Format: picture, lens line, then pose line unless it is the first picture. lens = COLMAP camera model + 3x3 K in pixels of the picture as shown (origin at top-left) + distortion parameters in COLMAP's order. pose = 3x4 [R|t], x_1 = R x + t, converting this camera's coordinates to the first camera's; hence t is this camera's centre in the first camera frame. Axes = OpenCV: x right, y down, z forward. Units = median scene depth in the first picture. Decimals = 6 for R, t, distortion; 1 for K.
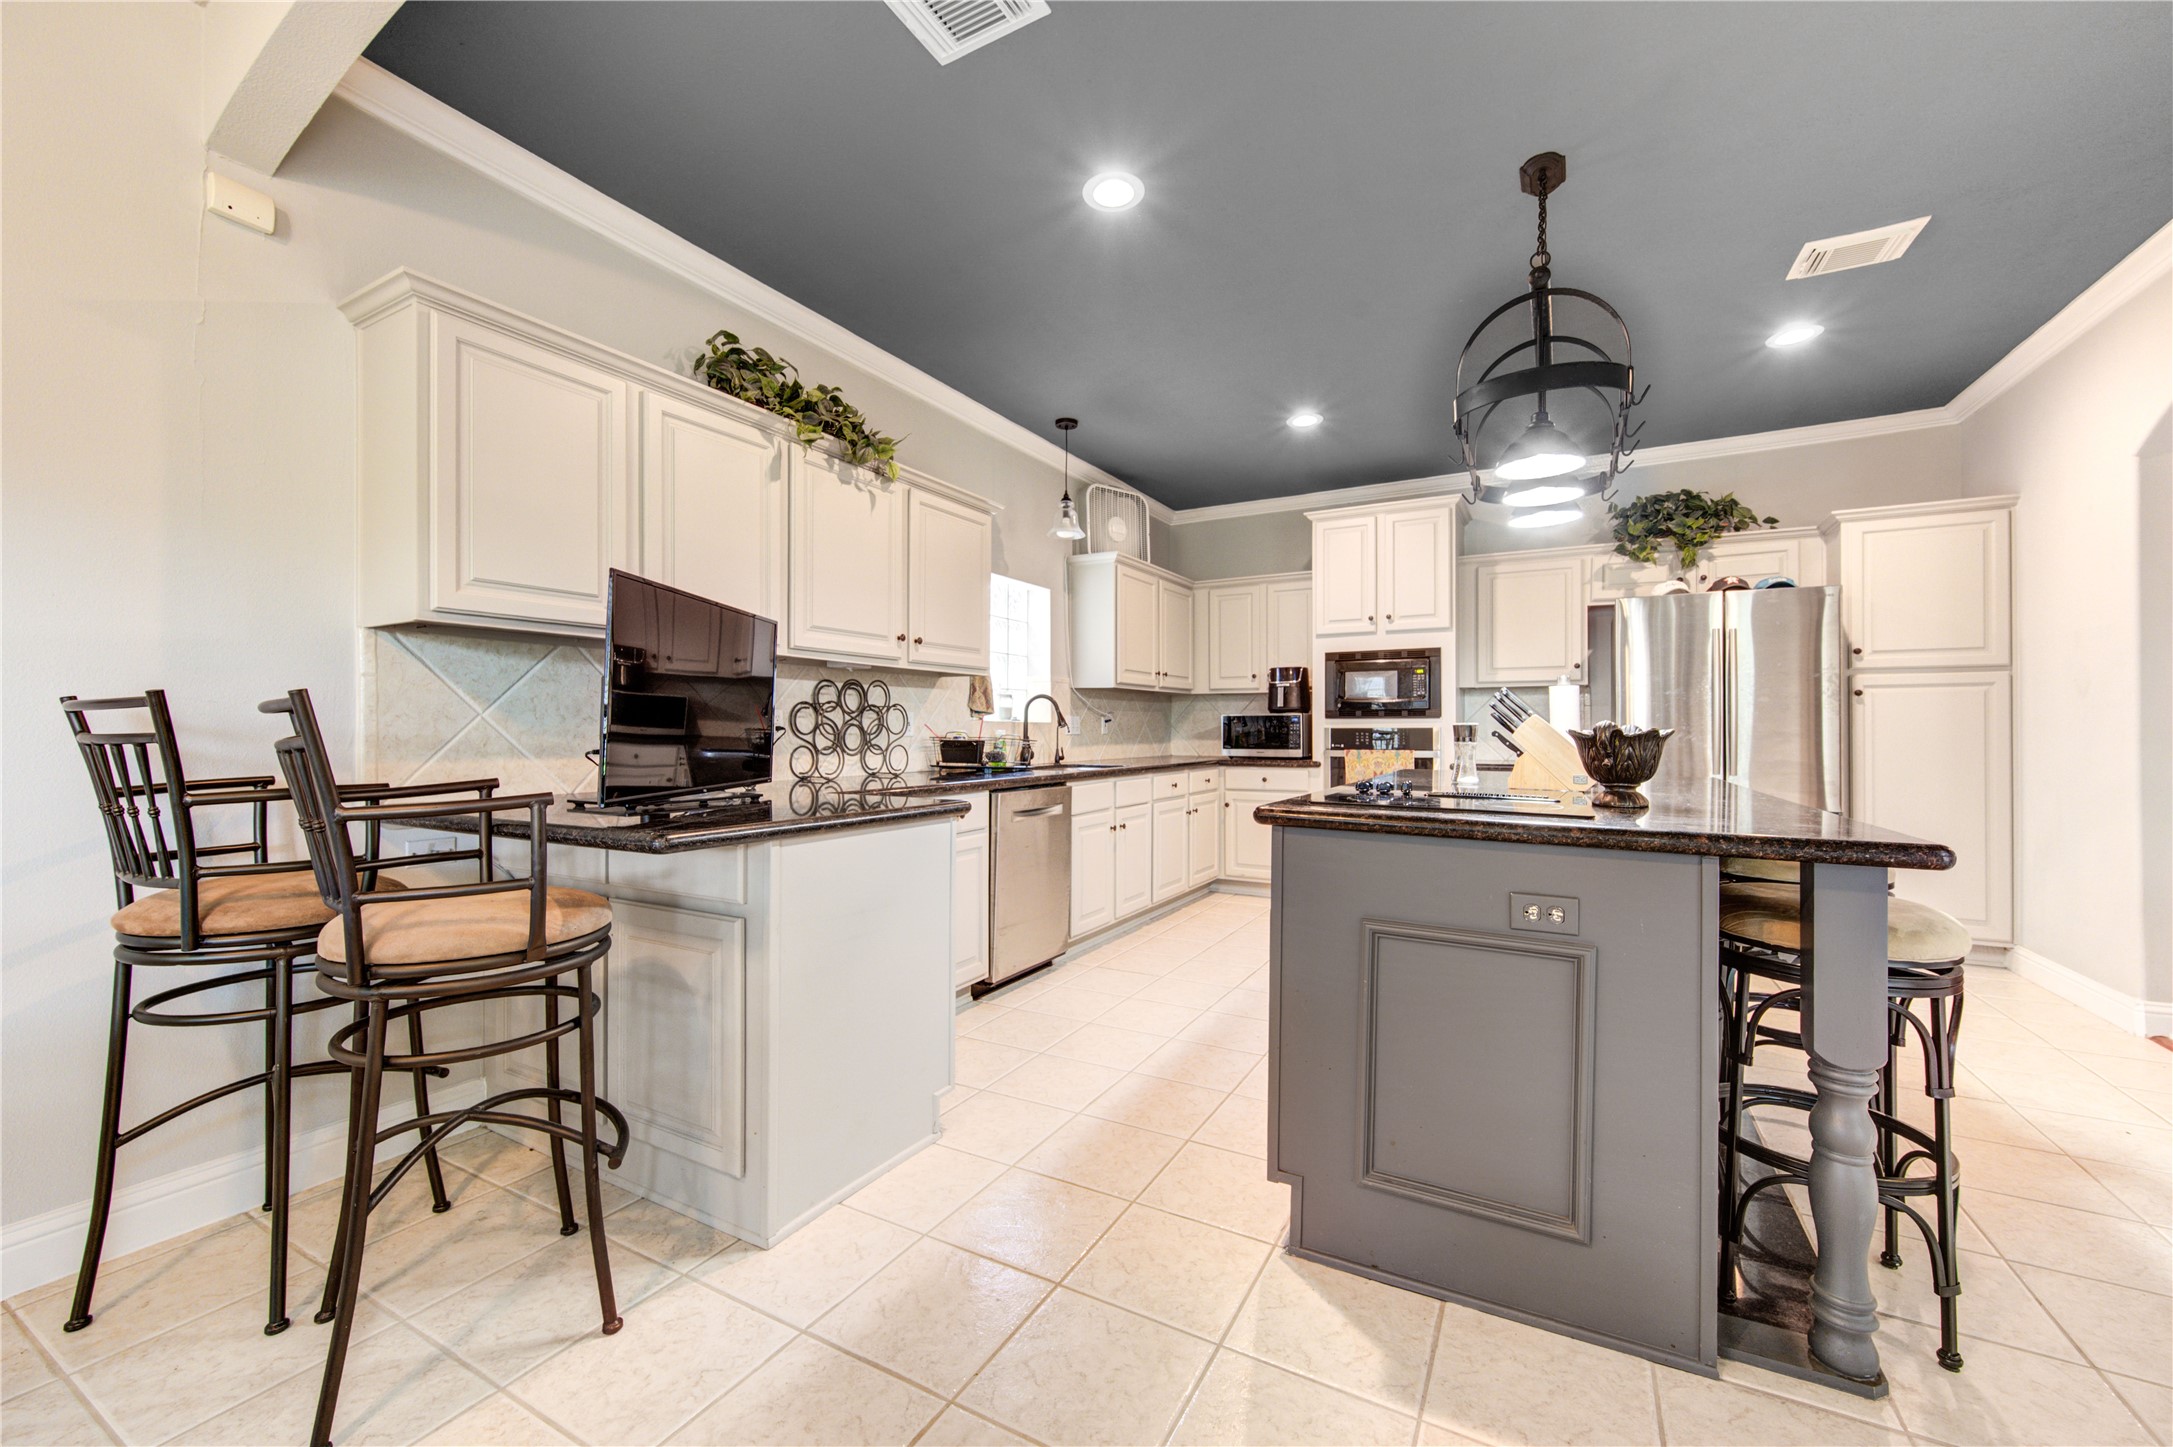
lens RADIAL K [[853.4, 0, 1096.7], [0, 853.4, 723.9], [0, 0, 1]] dist [0.011078, -0.000009]
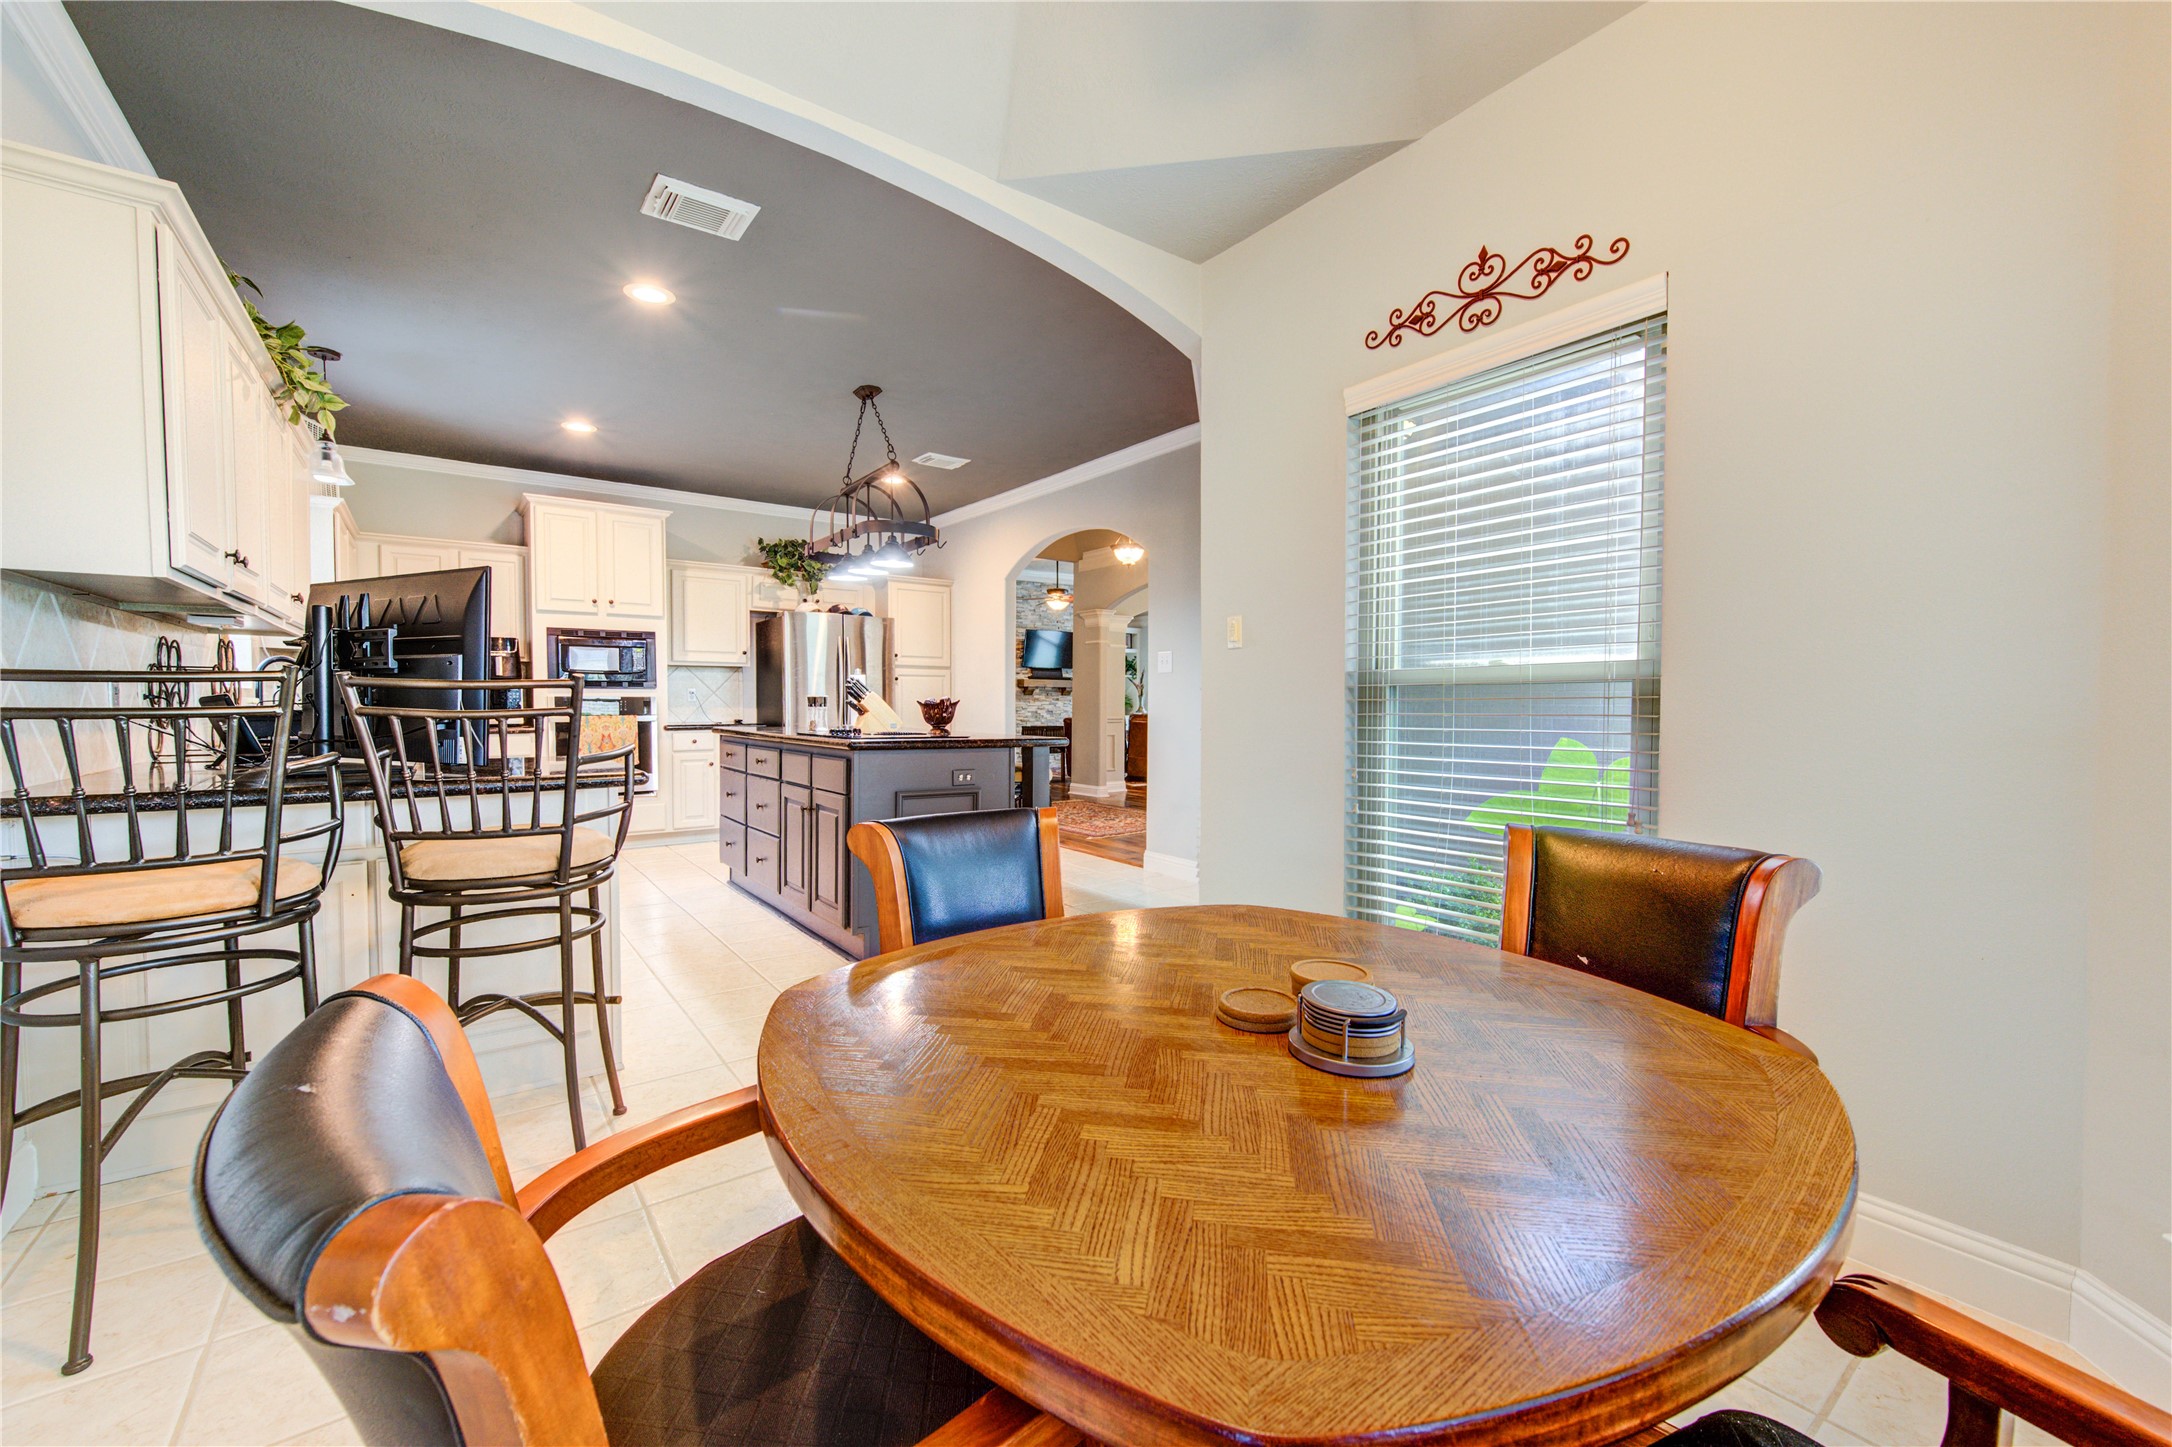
lens RADIAL K [[853.0, 0, 1096.2], [0, 853.0, 723.9], [0, 0, 1]] dist [0.011078, -0.000009]
pose [[0.406274, -0.028447, 0.913308, -0.484396], [-0.007819, 0.999370, 0.034605, -0.003924], [-0.913718, -0.021200, 0.405796, -0.093550]]
